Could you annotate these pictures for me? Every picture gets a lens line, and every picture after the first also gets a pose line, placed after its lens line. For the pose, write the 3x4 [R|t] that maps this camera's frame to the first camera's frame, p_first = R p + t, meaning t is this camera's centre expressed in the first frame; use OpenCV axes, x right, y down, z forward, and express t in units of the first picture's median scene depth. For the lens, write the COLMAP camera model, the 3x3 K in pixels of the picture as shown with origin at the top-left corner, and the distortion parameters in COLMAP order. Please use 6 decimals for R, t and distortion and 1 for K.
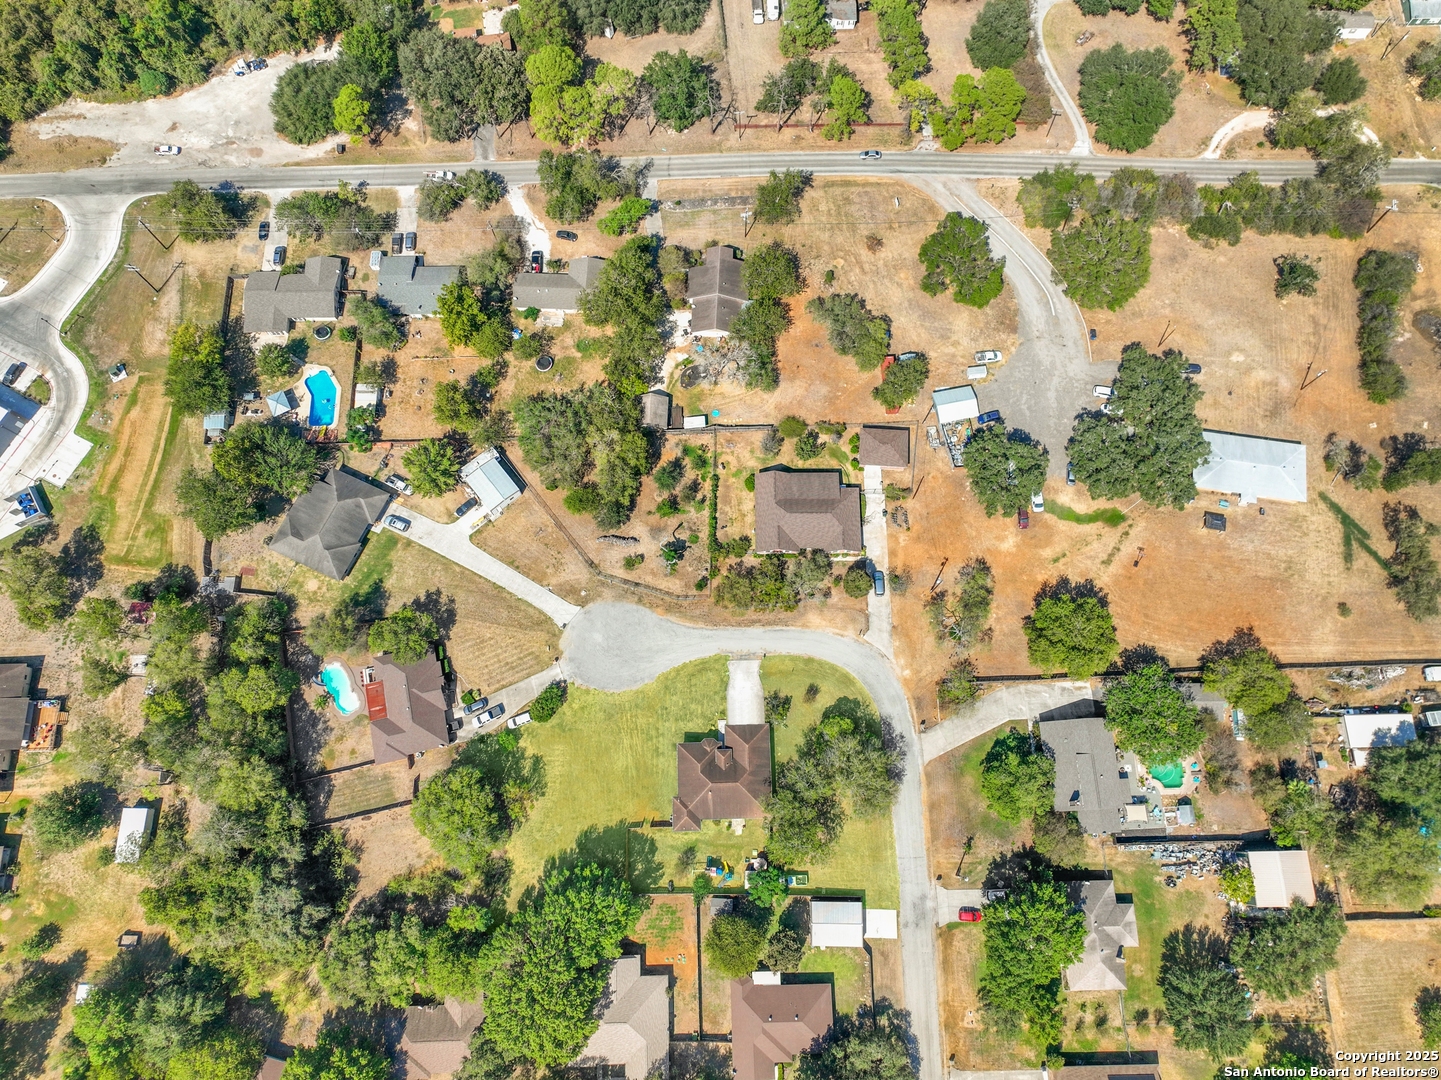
lens RADIAL K [[1012.0, 0, 718.2], [0, 1012.0, 533.8], [0, 0, 1]] dist [0.001908, 0.009948]
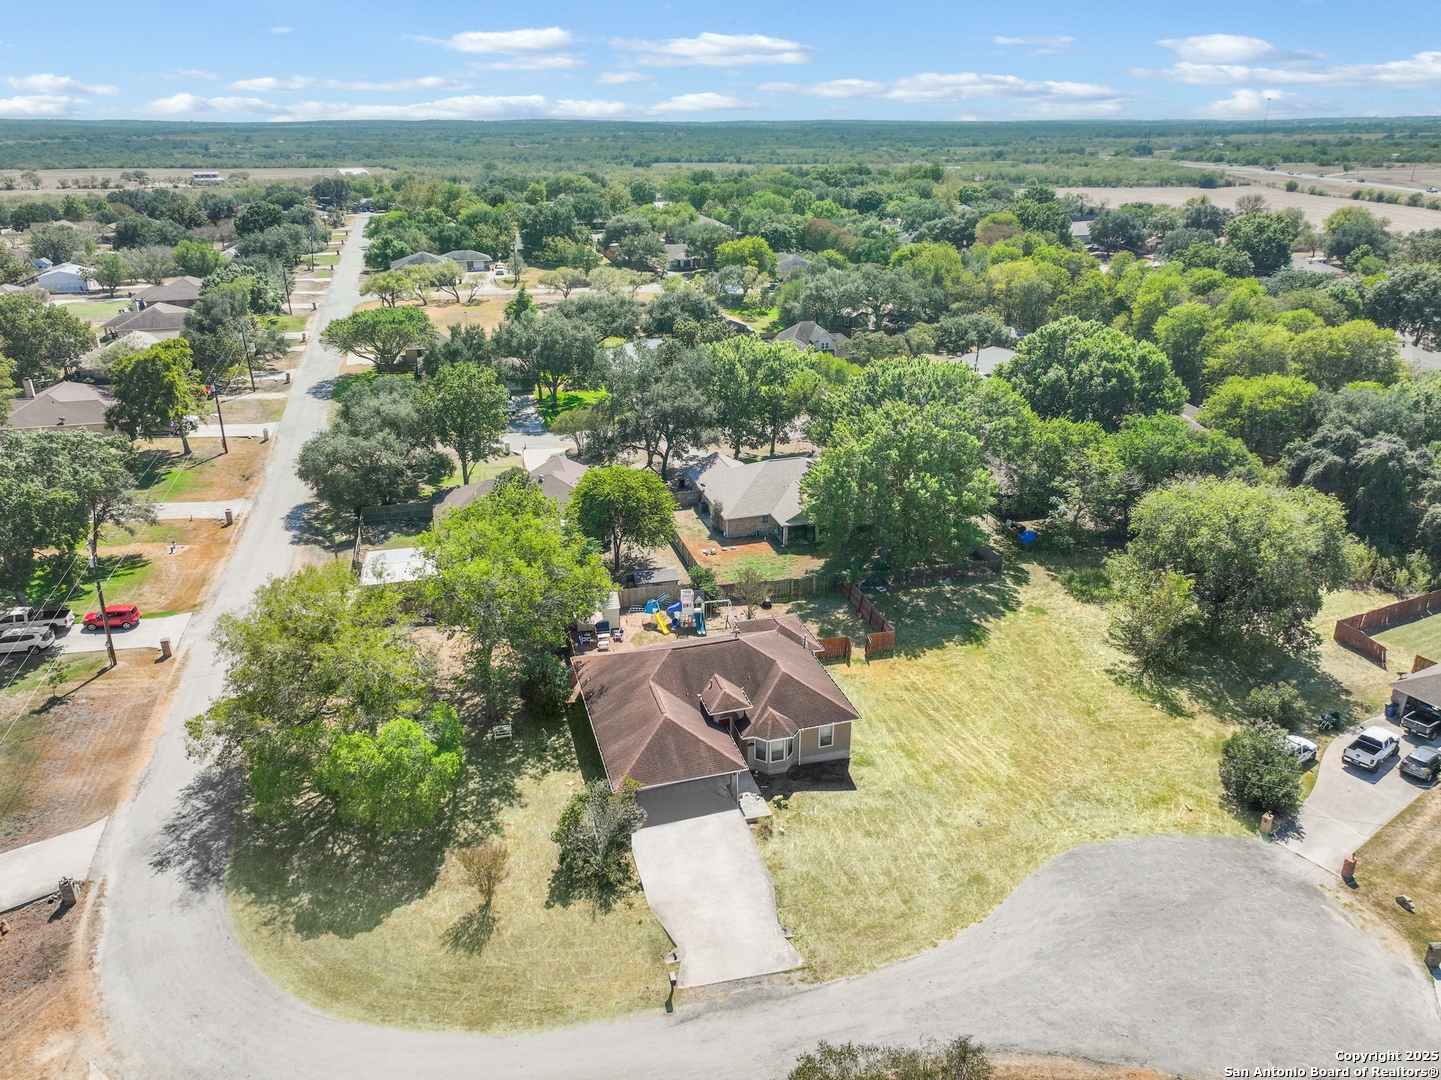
lens RADIAL K [[1012.0, 0, 718.2], [0, 1012.0, 533.8], [0, 0, 1]] dist [0.001908, 0.009948]
pose [[-0.968400, 0.098526, -0.229115, 0.080178], [-0.238106, -0.091907, 0.966881, -0.112907], [0.074205, 0.990881, 0.112462, 0.858711]]
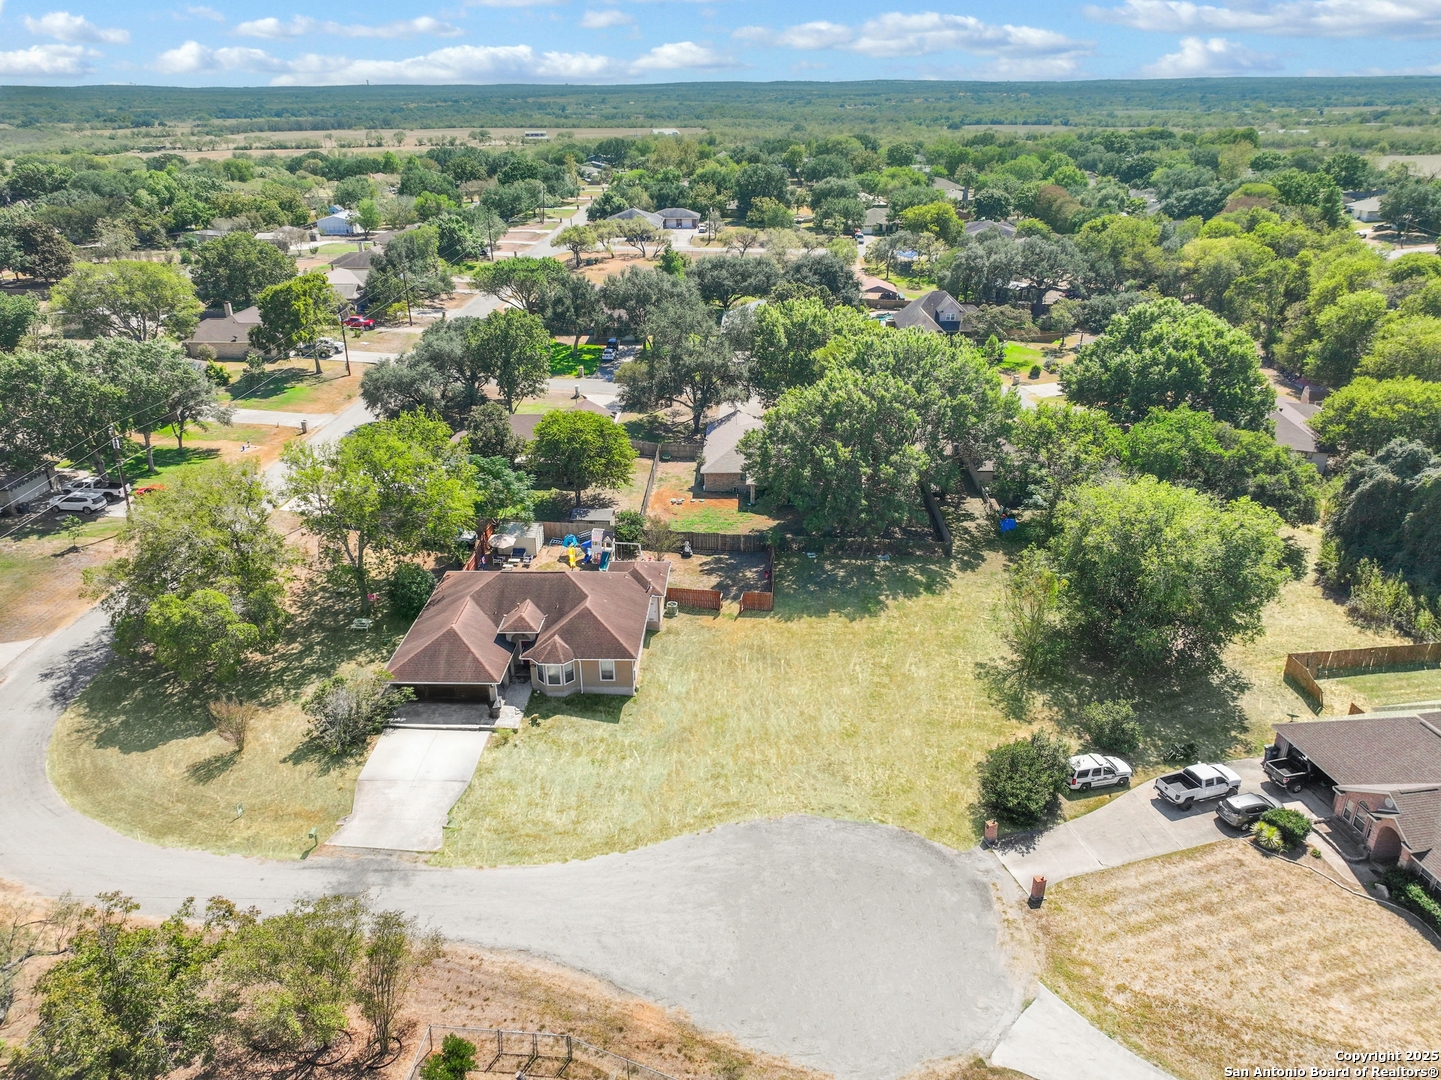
lens RADIAL K [[1008.3, 0, 717.7], [0, 1008.3, 539.5], [0, 0, 1]] dist [0.001467, 0.011119]
pose [[-0.997991, -0.016465, 0.061171, -0.088172], [0.062881, -0.140451, 0.988089, -0.145791], [-0.007677, 0.989951, 0.141204, 0.869608]]
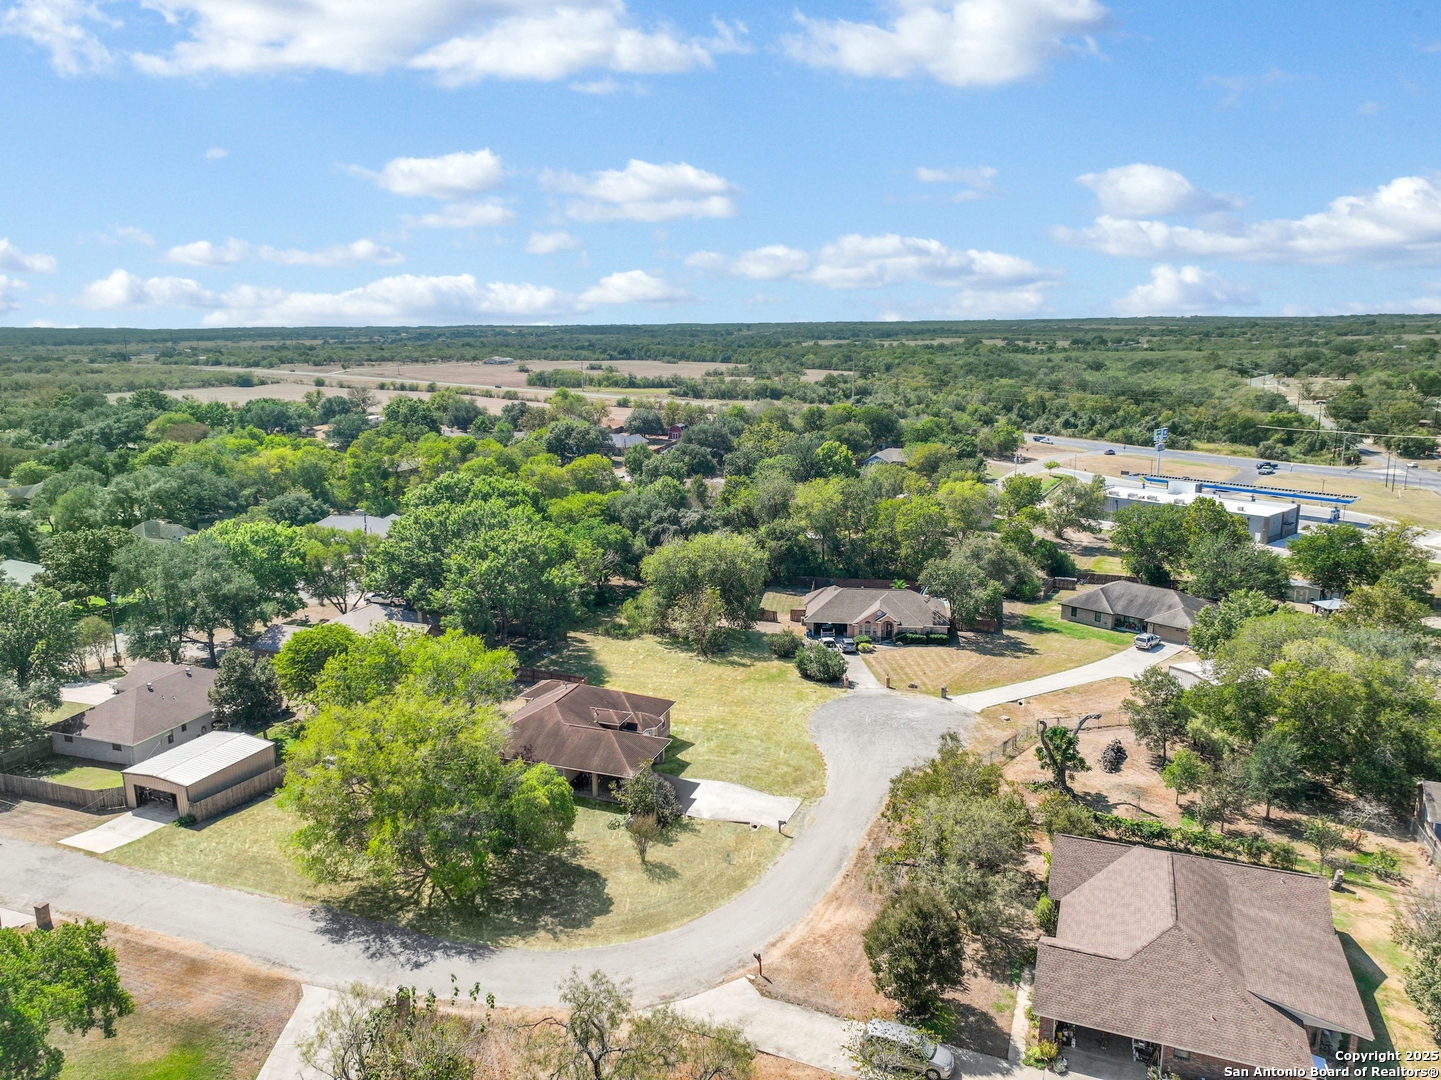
lens RADIAL K [[1012.0, 0, 718.2], [0, 1012.0, 533.8], [0, 0, 1]] dist [0.001908, 0.009948]
pose [[-0.368760, 0.192173, -0.909442, 0.404710], [-0.890774, 0.206492, 0.404824, -0.045012], [0.265589, 0.959391, 0.095036, 0.837357]]
